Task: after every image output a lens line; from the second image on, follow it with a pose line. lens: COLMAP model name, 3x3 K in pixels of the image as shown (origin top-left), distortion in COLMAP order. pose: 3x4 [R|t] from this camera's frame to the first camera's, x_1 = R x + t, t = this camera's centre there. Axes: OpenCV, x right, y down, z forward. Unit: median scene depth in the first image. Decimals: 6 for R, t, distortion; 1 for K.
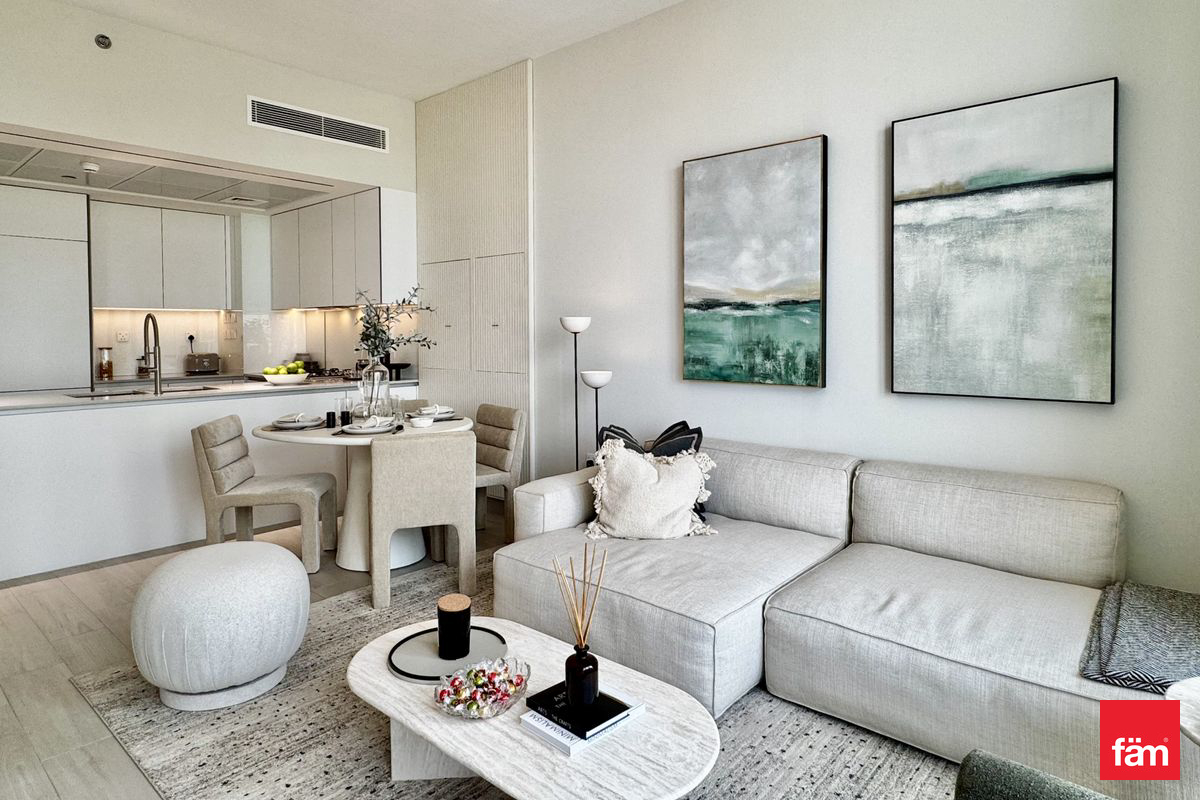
lens RADIAL K [[697.9, 0, 596.2], [0, 697.9, 347.6], [0, 0, 1]] dist [-0.000165, 0.001119]
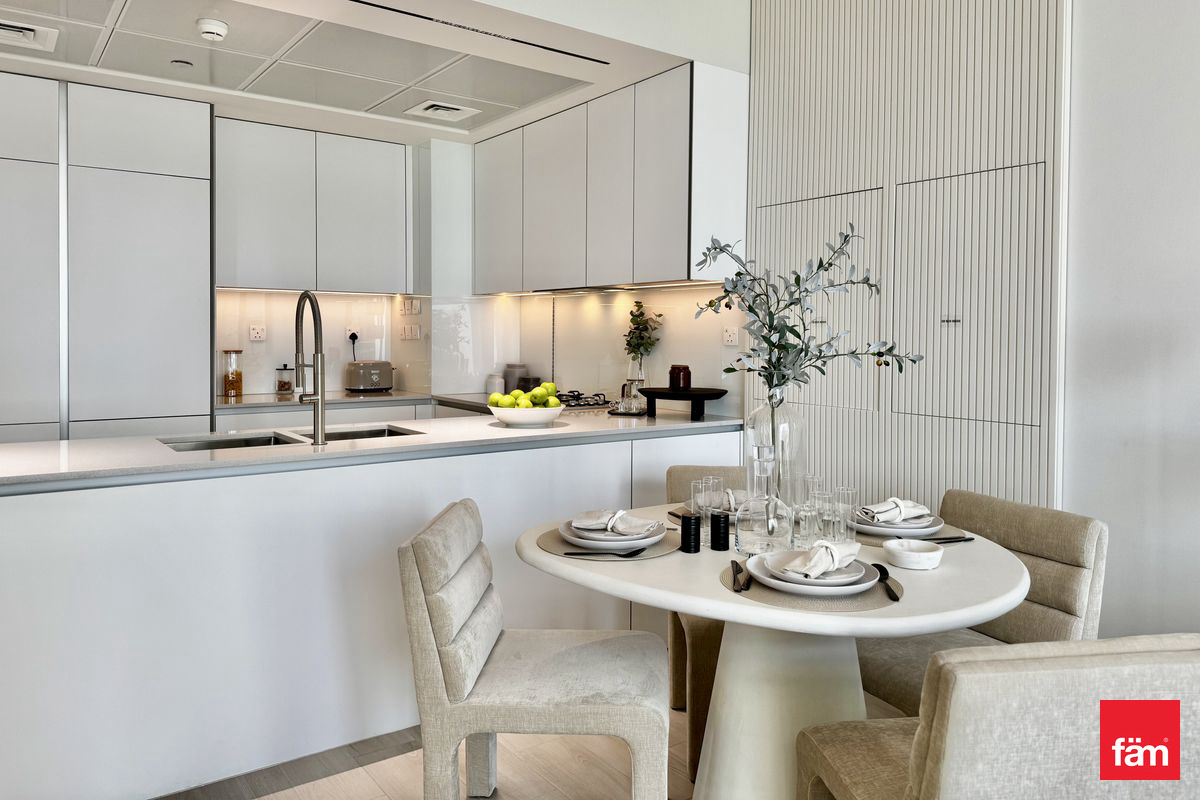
lens RADIAL K [[843.0, 0, 605.0], [0, 843.0, 348.3], [0, 0, 1]] dist [0.104183, -0.181579]
pose [[0.978765, 0.016692, -0.204307, -0.359263], [-0.017782, 0.999836, -0.003502, -0.008971], [0.204215, 0.007061, 0.978901, 0.521175]]
